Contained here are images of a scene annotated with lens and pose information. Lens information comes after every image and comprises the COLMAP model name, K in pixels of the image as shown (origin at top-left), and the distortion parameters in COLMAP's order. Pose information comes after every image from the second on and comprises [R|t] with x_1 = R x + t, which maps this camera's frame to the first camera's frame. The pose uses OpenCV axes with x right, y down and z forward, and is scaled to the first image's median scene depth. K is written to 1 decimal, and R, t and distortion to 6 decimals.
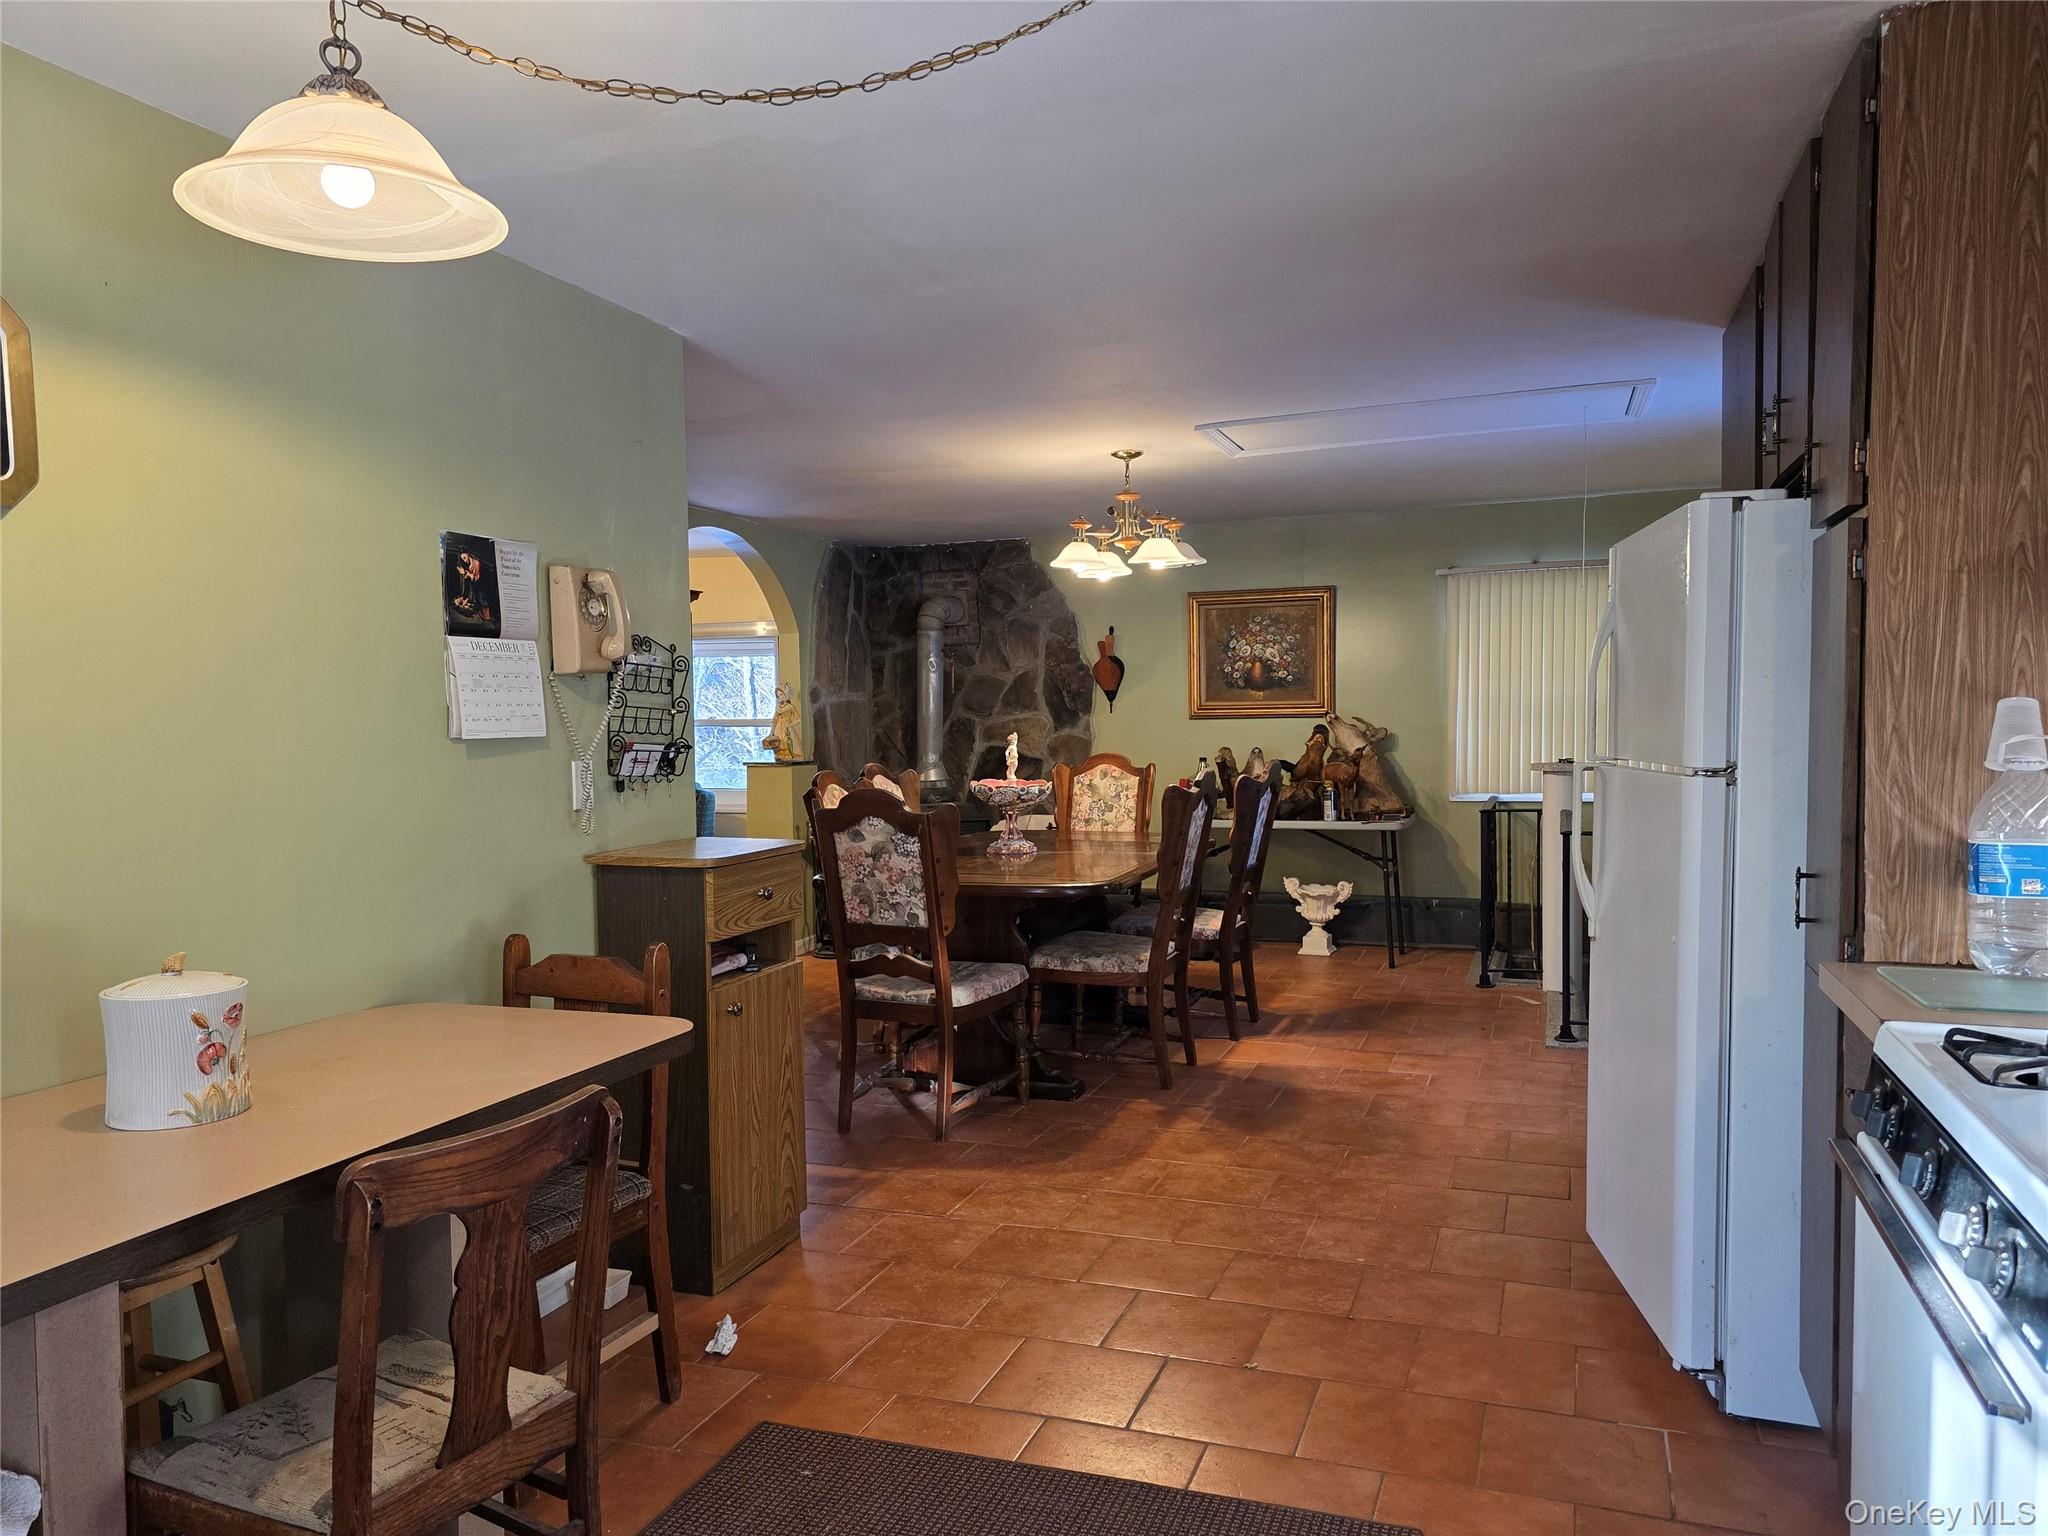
lens RADIAL K [[1451.6, 0, 1024.0], [0, 1451.6, 768.0], [0, 0, 1]] dist [0.006160, 0.001499]
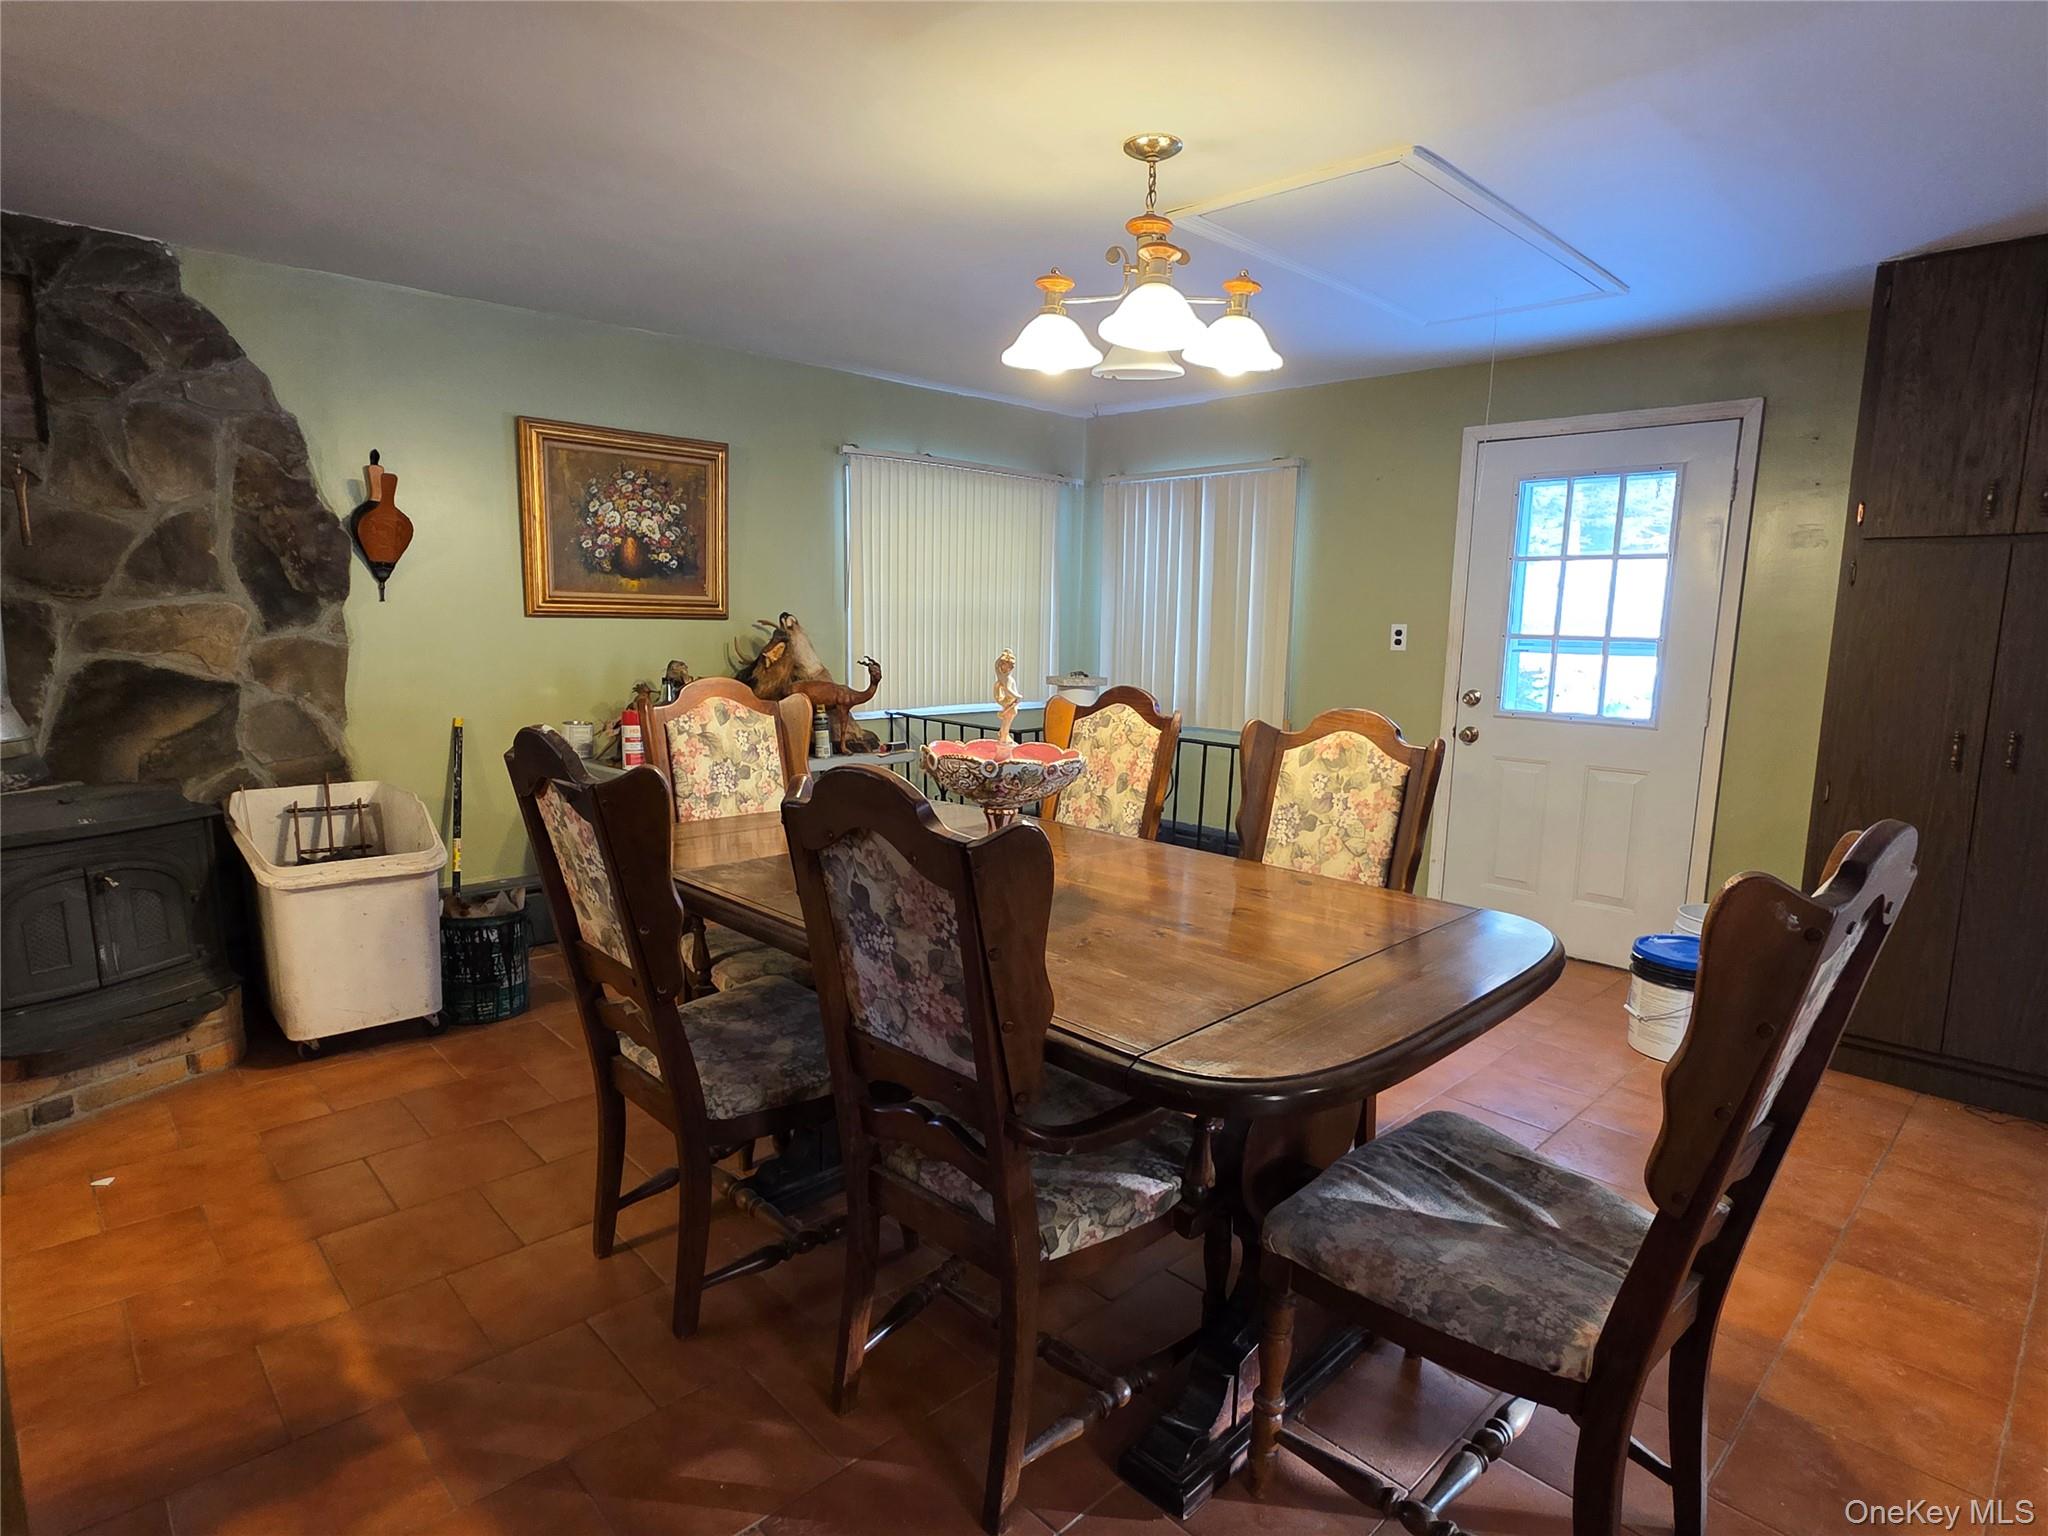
lens RADIAL K [[1063.5, 0, 1024.0], [0, 1063.5, 768.0], [0, 0, 1]] dist [-0.000744, -0.012619]
pose [[0.411720, -0.102270, 0.905553, -0.226616], [0.007559, 0.994032, 0.108826, -0.015861], [-0.911279, -0.037961, 0.410036, 0.584687]]
